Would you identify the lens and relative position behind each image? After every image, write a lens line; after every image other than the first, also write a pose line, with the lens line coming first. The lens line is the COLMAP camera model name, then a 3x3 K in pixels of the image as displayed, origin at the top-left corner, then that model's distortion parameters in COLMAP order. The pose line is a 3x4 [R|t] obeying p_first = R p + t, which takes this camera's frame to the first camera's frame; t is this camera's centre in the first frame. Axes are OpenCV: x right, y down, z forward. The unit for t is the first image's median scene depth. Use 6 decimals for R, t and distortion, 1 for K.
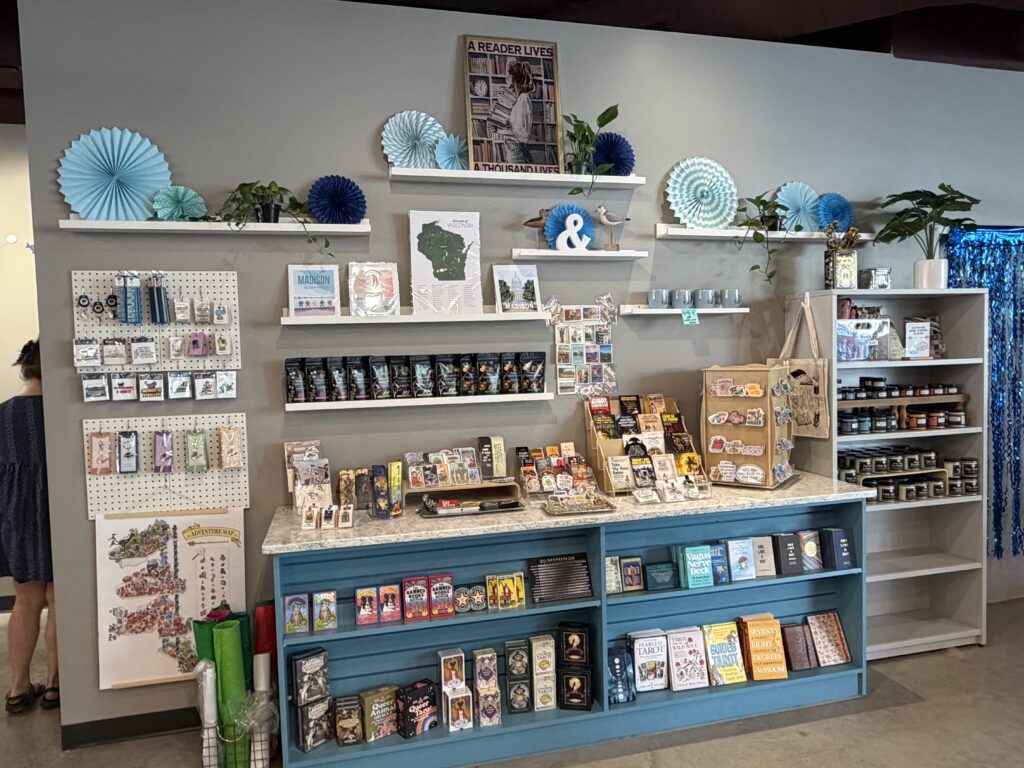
lens RADIAL K [[685.6, 0, 516.6], [0, 685.6, 384.3], [0, 0, 1]] dist [-0.001933, 0.000978]
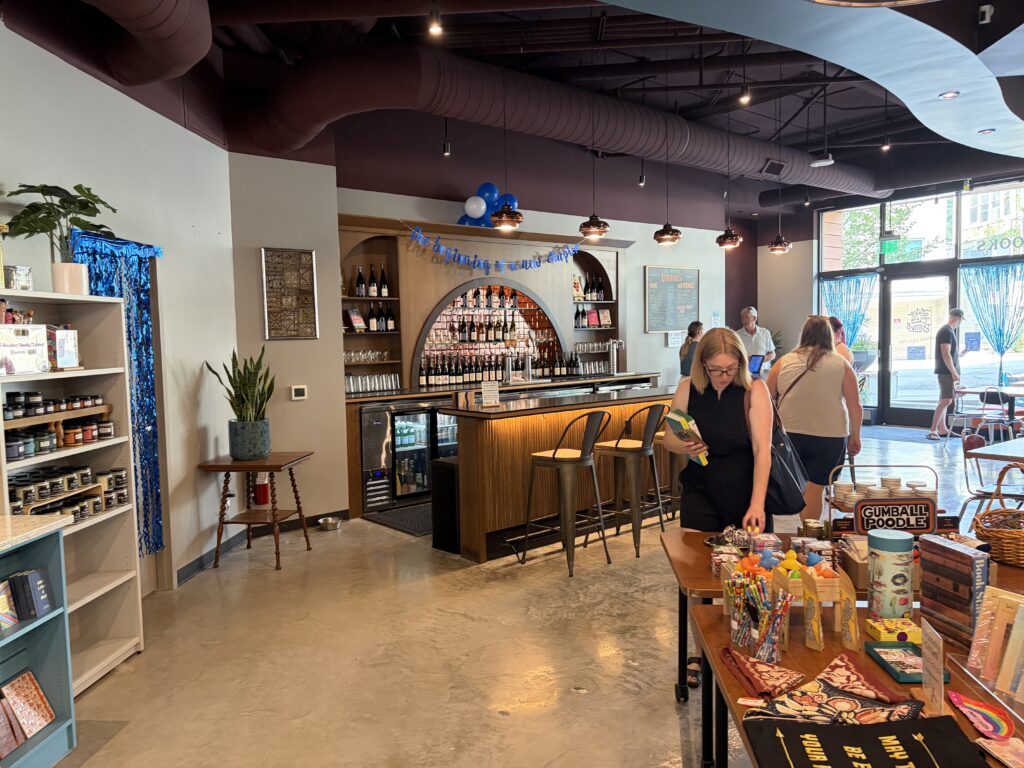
lens RADIAL K [[767.3, 0, 512.0], [0, 767.3, 384.0], [0, 0, 1]] dist [0.088101, -0.111138]
pose [[0.295010, -0.040365, 0.954641, -0.242273], [0.059870, 0.997925, 0.023694, -0.006681], [-0.953617, 0.050164, 0.296815, 0.119688]]
